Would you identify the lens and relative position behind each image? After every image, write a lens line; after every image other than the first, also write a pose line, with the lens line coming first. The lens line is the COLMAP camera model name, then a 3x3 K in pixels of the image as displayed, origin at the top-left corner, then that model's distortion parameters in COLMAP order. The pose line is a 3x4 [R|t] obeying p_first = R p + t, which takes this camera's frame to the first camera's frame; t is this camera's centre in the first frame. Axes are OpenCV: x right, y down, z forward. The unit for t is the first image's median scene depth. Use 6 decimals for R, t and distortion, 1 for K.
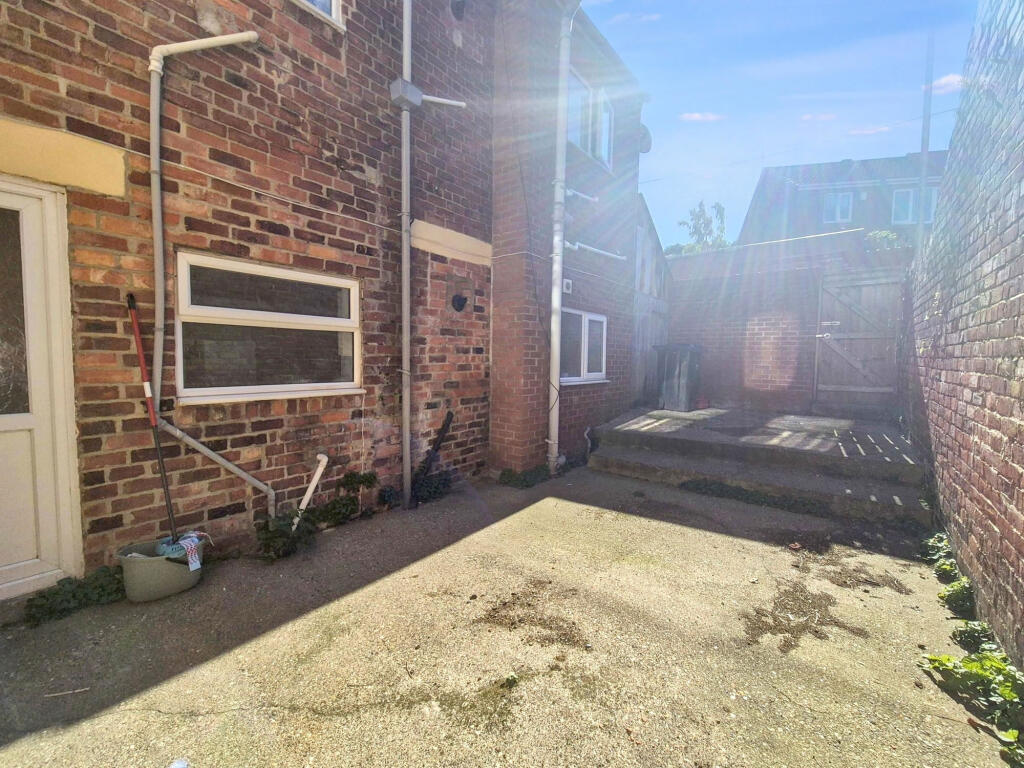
lens RADIAL K [[421.0, 0, 513.9], [0, 421.0, 381.5], [0, 0, 1]] dist [0.007601, -0.000169]
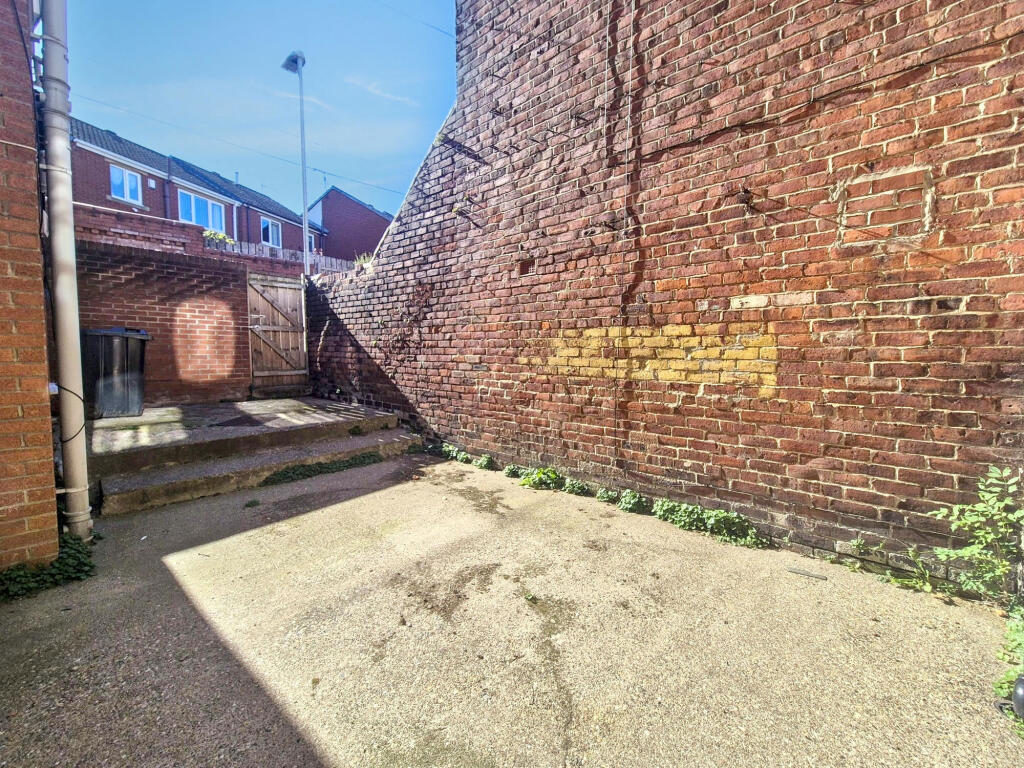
lens RADIAL K [[421.0, 0, 514.8], [0, 421.0, 382.3], [0, 0, 1]] dist [0.007601, -0.000169]
pose [[0.055554, -0.081432, 0.995129, -0.911704], [0.053624, 0.995473, 0.078467, -0.039730], [-0.997015, 0.049004, 0.059669, 0.689774]]
